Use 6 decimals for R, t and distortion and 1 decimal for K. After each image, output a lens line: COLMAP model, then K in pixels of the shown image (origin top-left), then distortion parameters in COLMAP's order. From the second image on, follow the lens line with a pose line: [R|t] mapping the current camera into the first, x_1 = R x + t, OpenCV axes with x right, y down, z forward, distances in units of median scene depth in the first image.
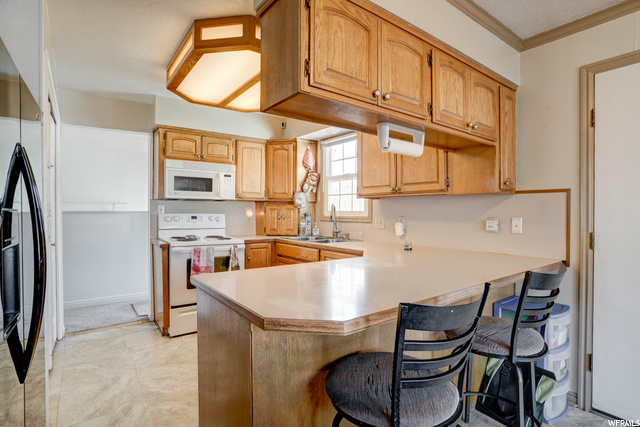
lens RADIAL K [[326.3, 0, 320.0], [0, 326.3, 213.5], [0, 0, 1]] dist [-0.026272, -0.000026]
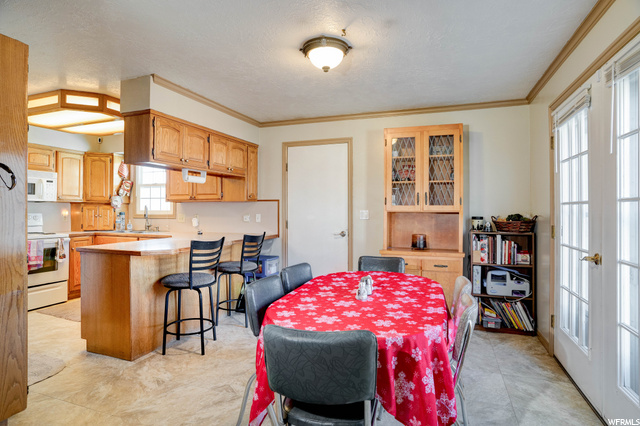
lens RADIAL K [[343.9, 0, 317.6], [0, 343.9, 201.6], [0, 0, 1]] dist [-0.036722, 0.000531]
pose [[0.842832, 0.007807, 0.538120, -0.127883], [0.007389, 0.999633, -0.026077, -0.002679], [-0.538126, 0.025955, 0.842465, -0.618005]]
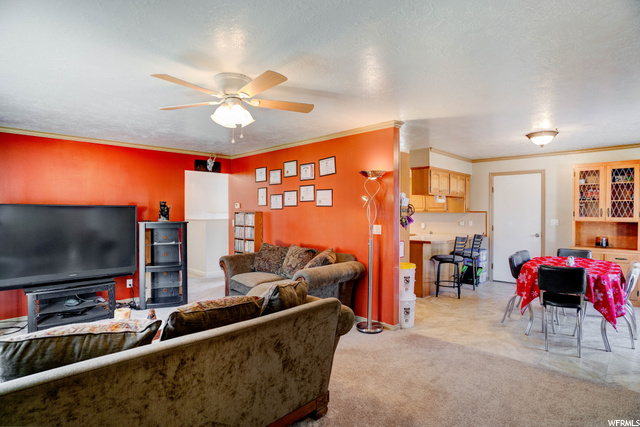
lens RADIAL K [[341.5, 0, 340.9], [0, 341.5, 212.5], [0, 0, 1]] dist [-0.001576, 0.032057]
pose [[0.976465, -0.005378, 0.215610, -0.802597], [0.005499, 0.999985, 0.000041, -0.045460], [-0.215607, 0.001146, 0.976480, -1.177651]]
